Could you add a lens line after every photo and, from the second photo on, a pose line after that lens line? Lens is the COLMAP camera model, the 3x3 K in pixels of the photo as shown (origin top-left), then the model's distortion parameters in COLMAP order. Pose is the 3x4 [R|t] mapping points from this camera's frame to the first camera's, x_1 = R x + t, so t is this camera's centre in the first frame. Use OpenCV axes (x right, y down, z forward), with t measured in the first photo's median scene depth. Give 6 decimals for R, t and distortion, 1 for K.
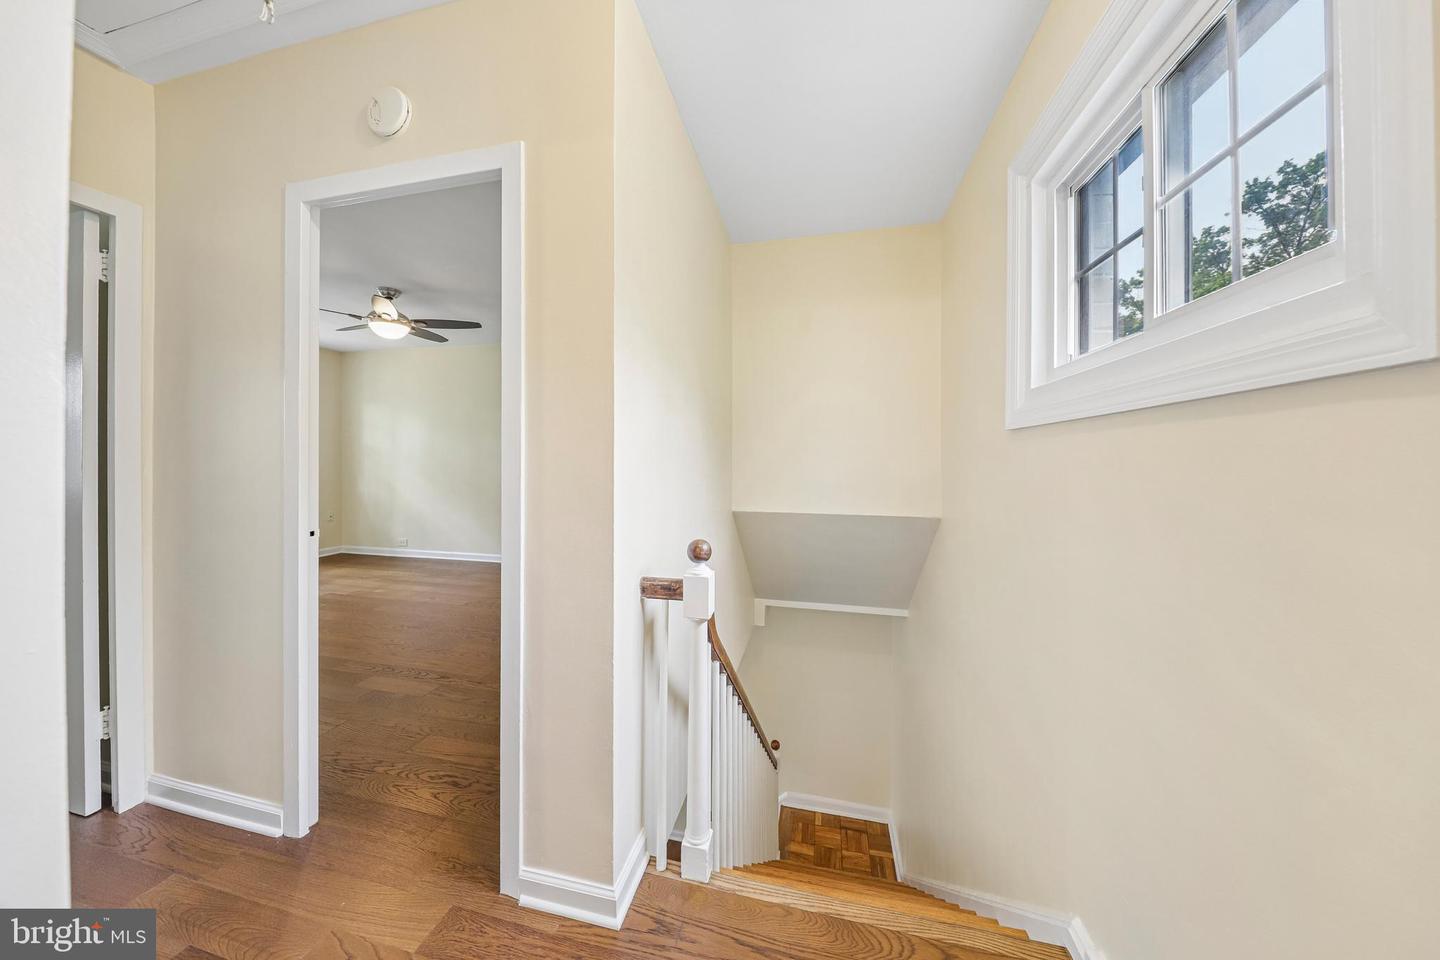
lens RADIAL K [[460.5, 0, 708.7], [0, 460.5, 461.3], [0, 0, 1]] dist [0.002062, 0.000000]
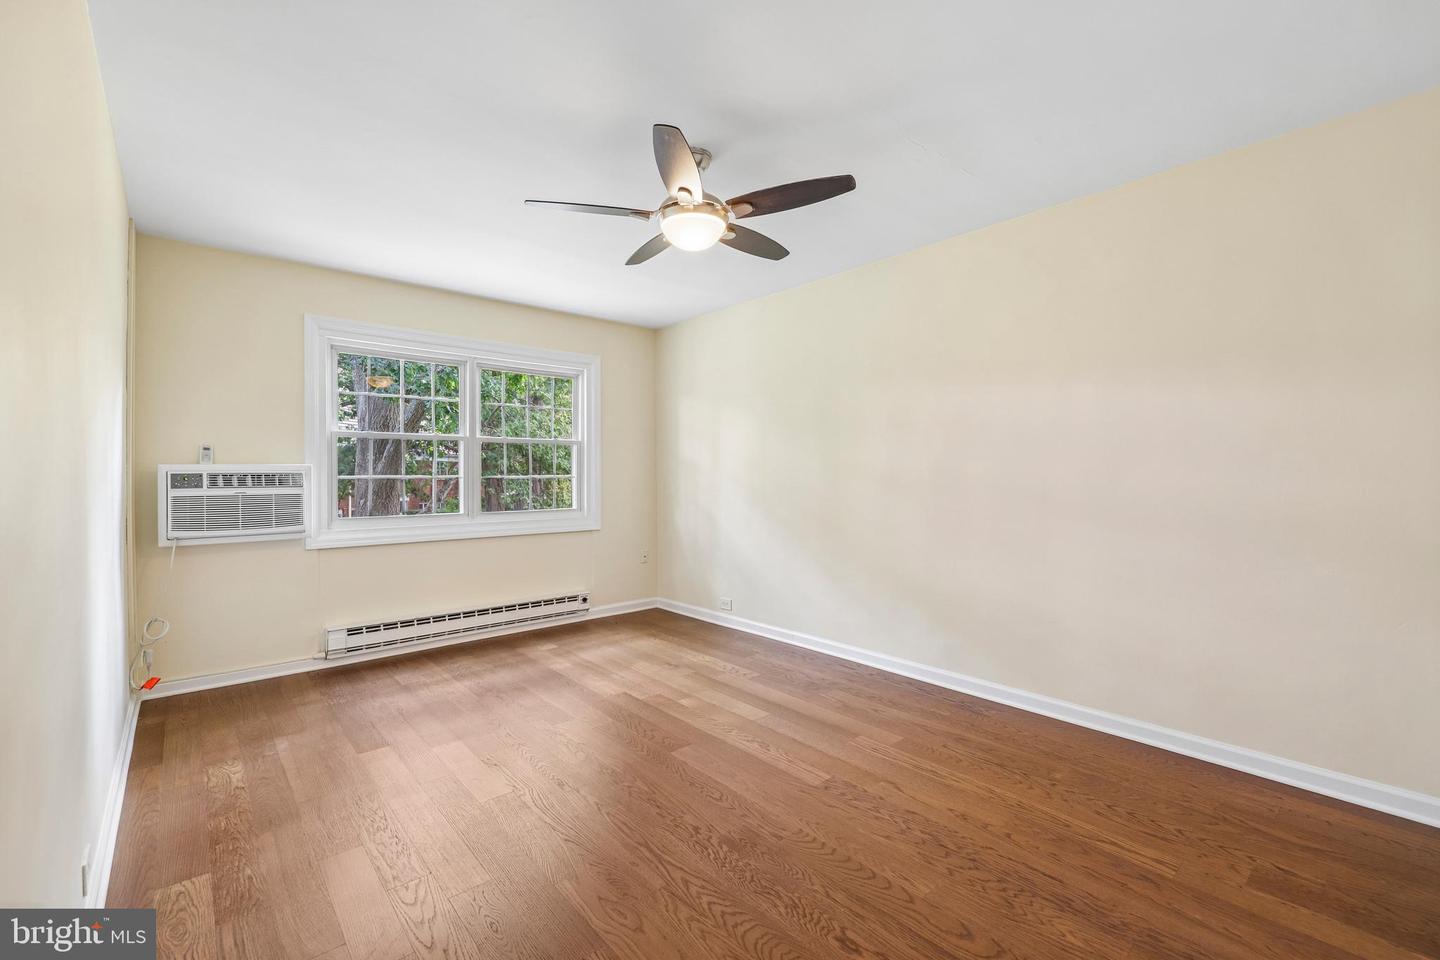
lens RADIAL K [[654.8, 0, 712.3], [0, 654.8, 473.3], [0, 0, 1]] dist [0.001084, -0.000007]
pose [[0.813690, -0.006978, -0.581257, -0.231156], [0.002295, 0.999959, -0.008792, -0.004935], [0.581294, 0.005820, 0.813673, 0.388728]]
